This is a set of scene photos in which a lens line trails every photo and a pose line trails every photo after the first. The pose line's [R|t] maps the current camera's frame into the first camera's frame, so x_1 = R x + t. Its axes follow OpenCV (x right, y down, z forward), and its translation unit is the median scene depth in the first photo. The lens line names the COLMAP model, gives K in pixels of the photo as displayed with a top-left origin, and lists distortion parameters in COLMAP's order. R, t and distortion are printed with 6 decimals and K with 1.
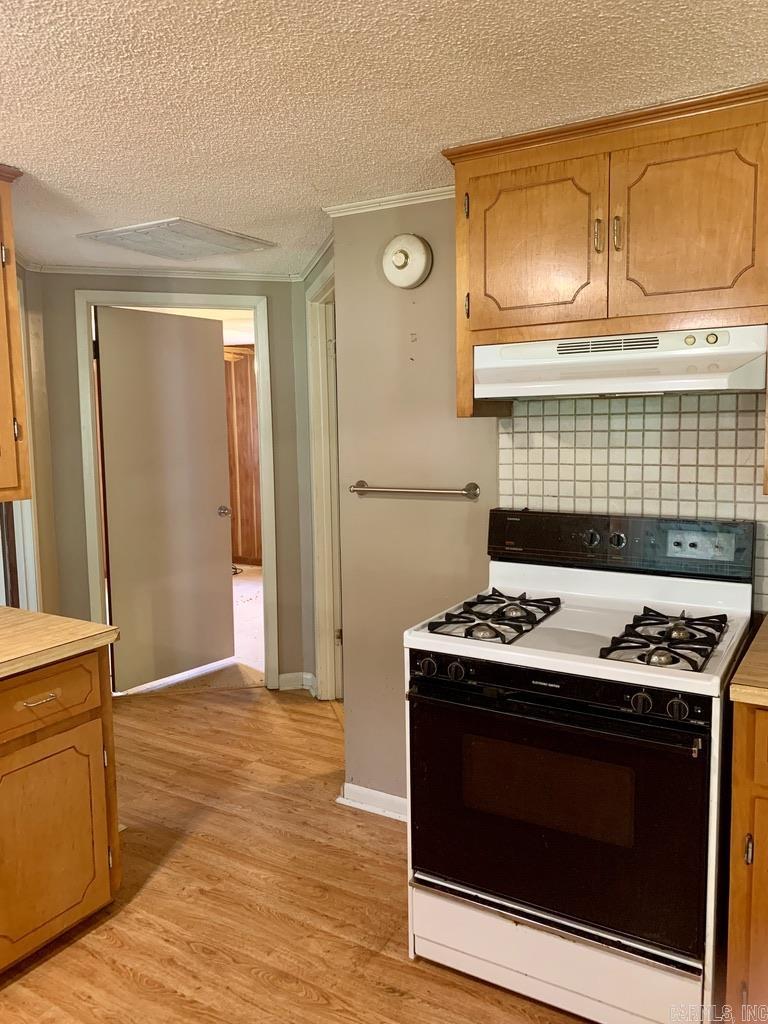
lens RADIAL K [[787.8, 0, 390.9], [0, 787.8, 506.5], [0, 0, 1]] dist [0.002471, 0.009412]
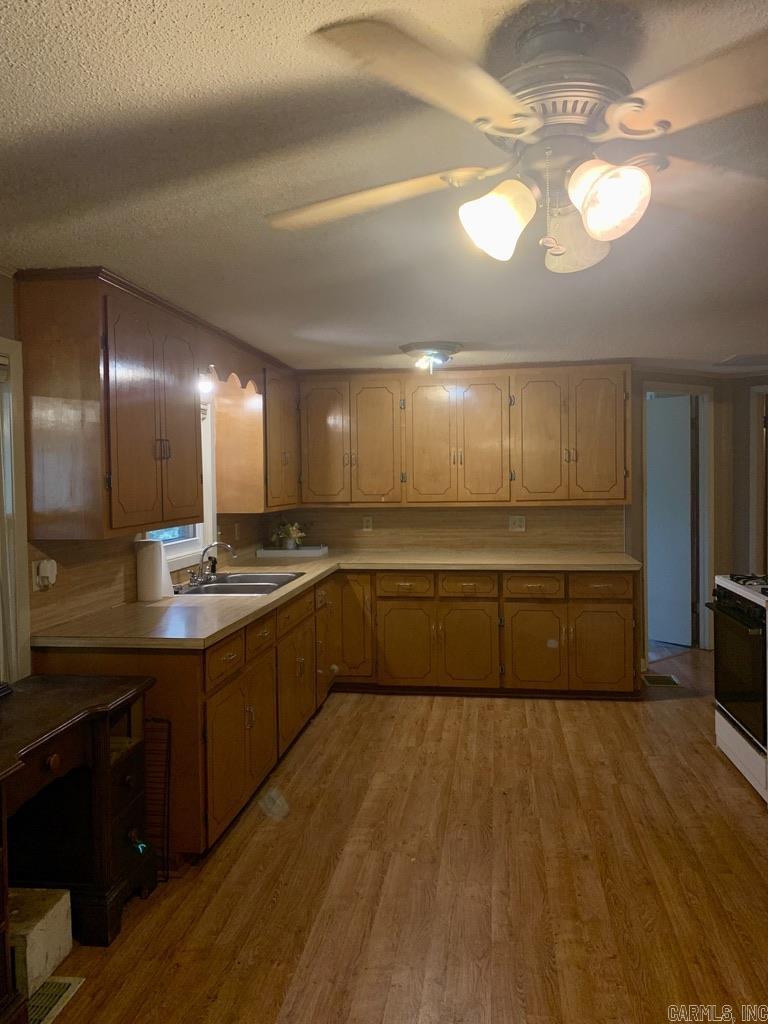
lens RADIAL K [[787.8, 0, 390.9], [0, 787.8, 506.5], [0, 0, 1]] dist [0.002471, 0.009412]
pose [[0.403081, 0.052007, -0.913685, 1.401060], [-0.092542, 0.995583, 0.015843, 0.025534], [0.910473, 0.078168, 0.406113, -0.544888]]
